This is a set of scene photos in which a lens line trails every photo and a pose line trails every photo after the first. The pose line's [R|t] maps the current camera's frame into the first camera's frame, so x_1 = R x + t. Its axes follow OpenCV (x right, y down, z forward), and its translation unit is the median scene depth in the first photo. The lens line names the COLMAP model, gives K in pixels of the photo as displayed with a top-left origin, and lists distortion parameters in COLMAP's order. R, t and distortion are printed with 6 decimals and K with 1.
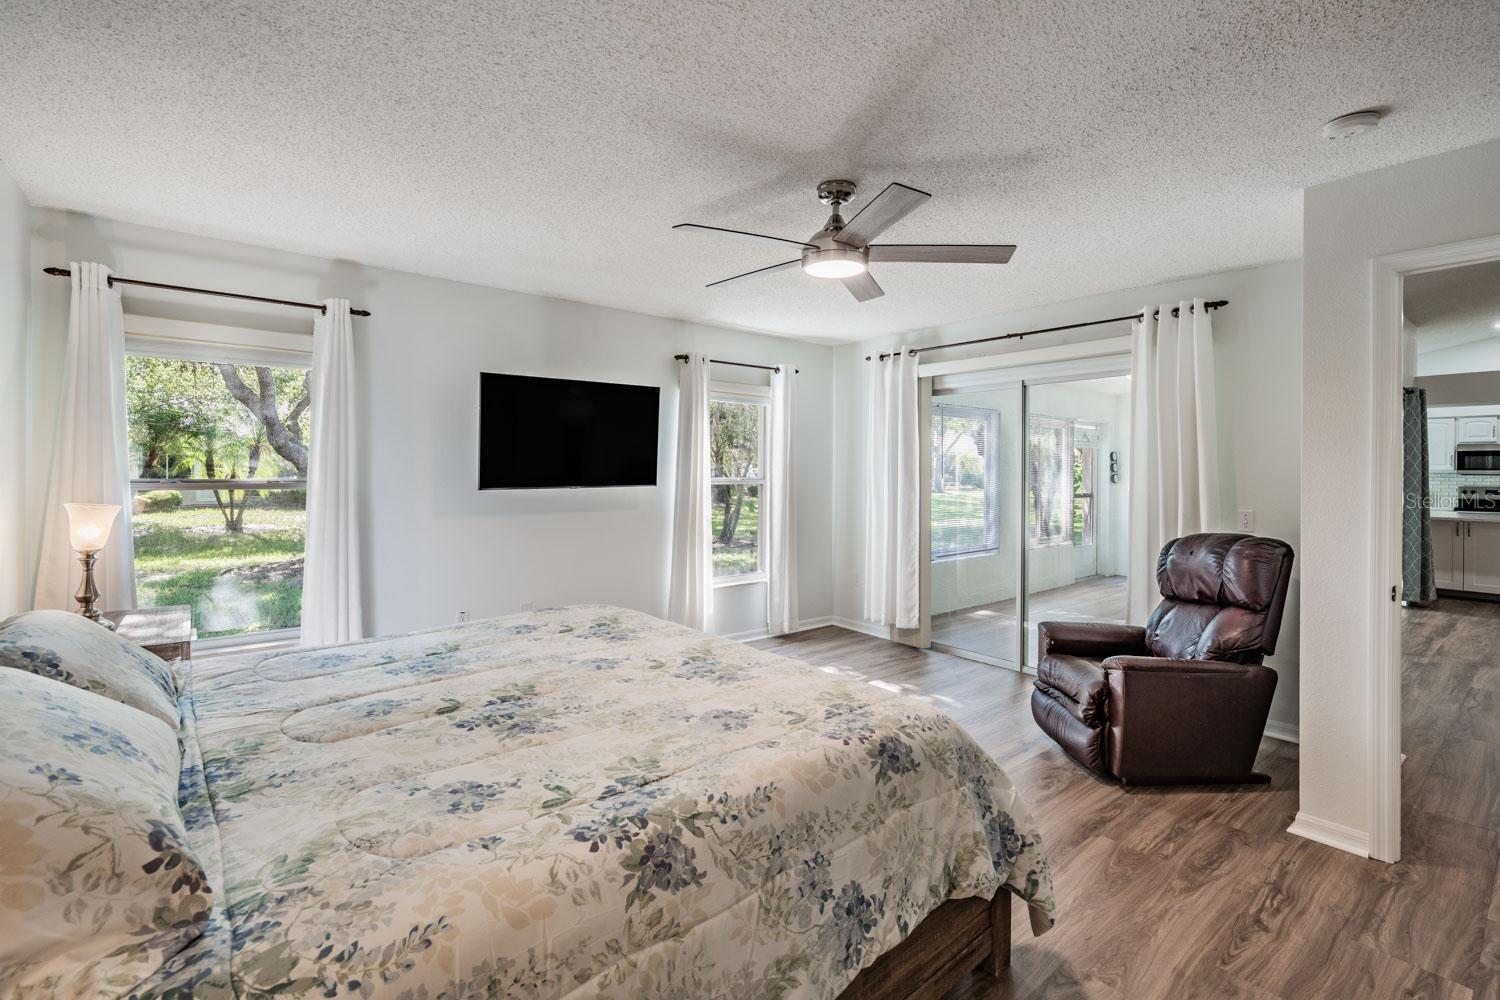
lens RADIAL K [[671.1, 0, 713.6], [0, 671.1, 471.3], [0, 0, 1]] dist [0.002099, 0.000219]
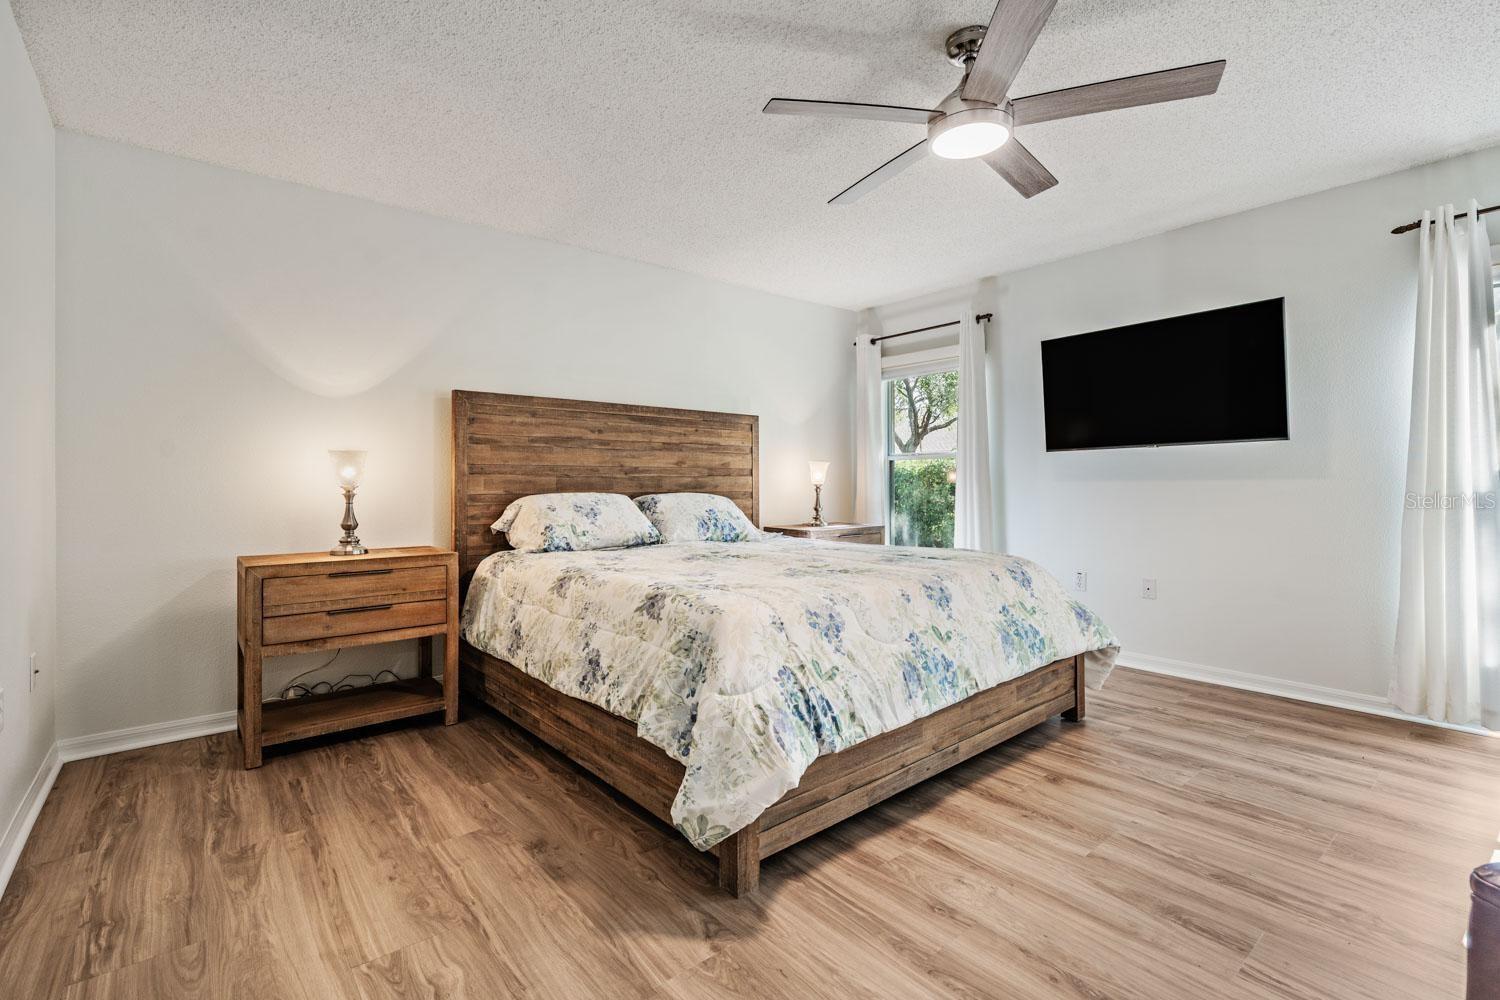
lens RADIAL K [[655.3, 0, 752.0], [0, 655.3, 484.4], [0, 0, 1]] dist [0.000990, 0.000094]
pose [[0.037271, -0.002570, -0.999302, 0.805439], [0.000066, 0.999997, -0.002570, 0.098421], [0.999305, 0.000030, 0.037271, 0.590226]]
